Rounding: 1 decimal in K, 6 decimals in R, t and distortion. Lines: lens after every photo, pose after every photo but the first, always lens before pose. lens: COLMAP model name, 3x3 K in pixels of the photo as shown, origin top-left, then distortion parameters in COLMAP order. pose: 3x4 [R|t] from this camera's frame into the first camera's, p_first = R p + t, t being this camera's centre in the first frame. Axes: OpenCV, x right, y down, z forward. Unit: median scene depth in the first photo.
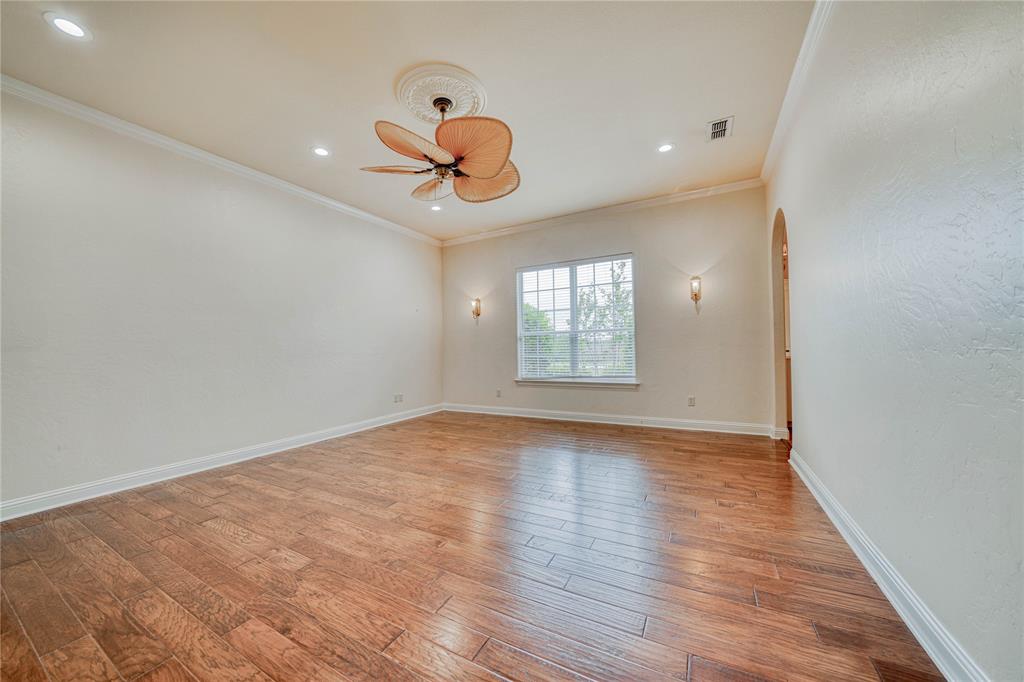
lens RADIAL K [[361.7, 0, 522.5], [0, 361.7, 337.2], [0, 0, 1]] dist [-0.019069, 0.000428]
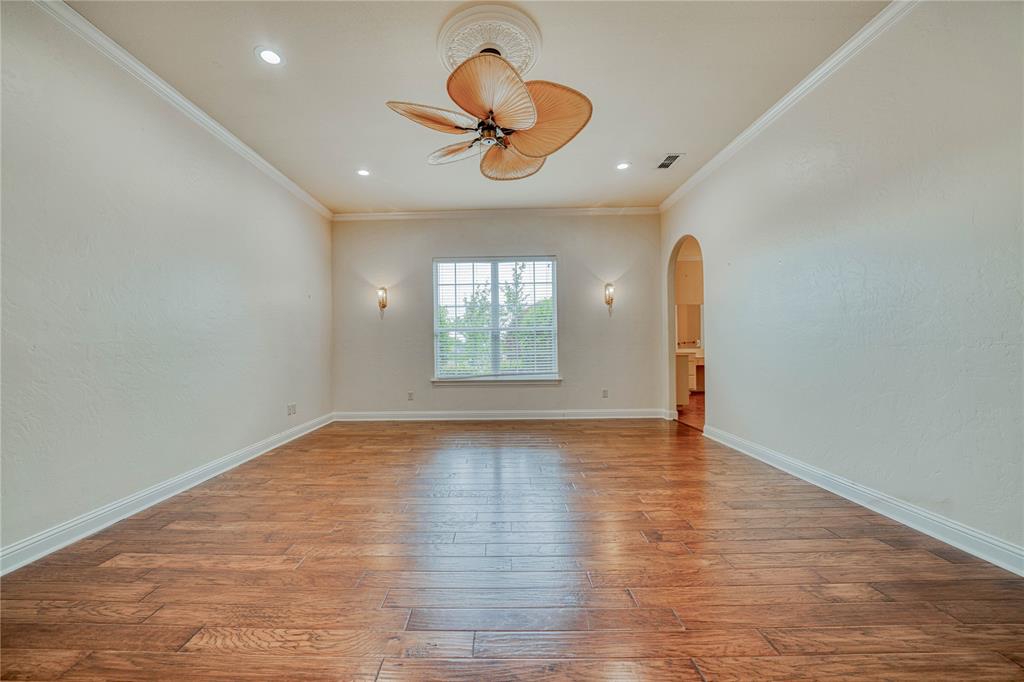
lens RADIAL K [[361.7, 0, 518.1], [0, 361.7, 341.5], [0, 0, 1]] dist [-0.019069, 0.000428]
pose [[0.887289, 0.013246, 0.461023, -0.282112], [-0.019765, 0.999761, 0.009315, 0.008792], [-0.460790, -0.017377, 0.887339, 0.107947]]
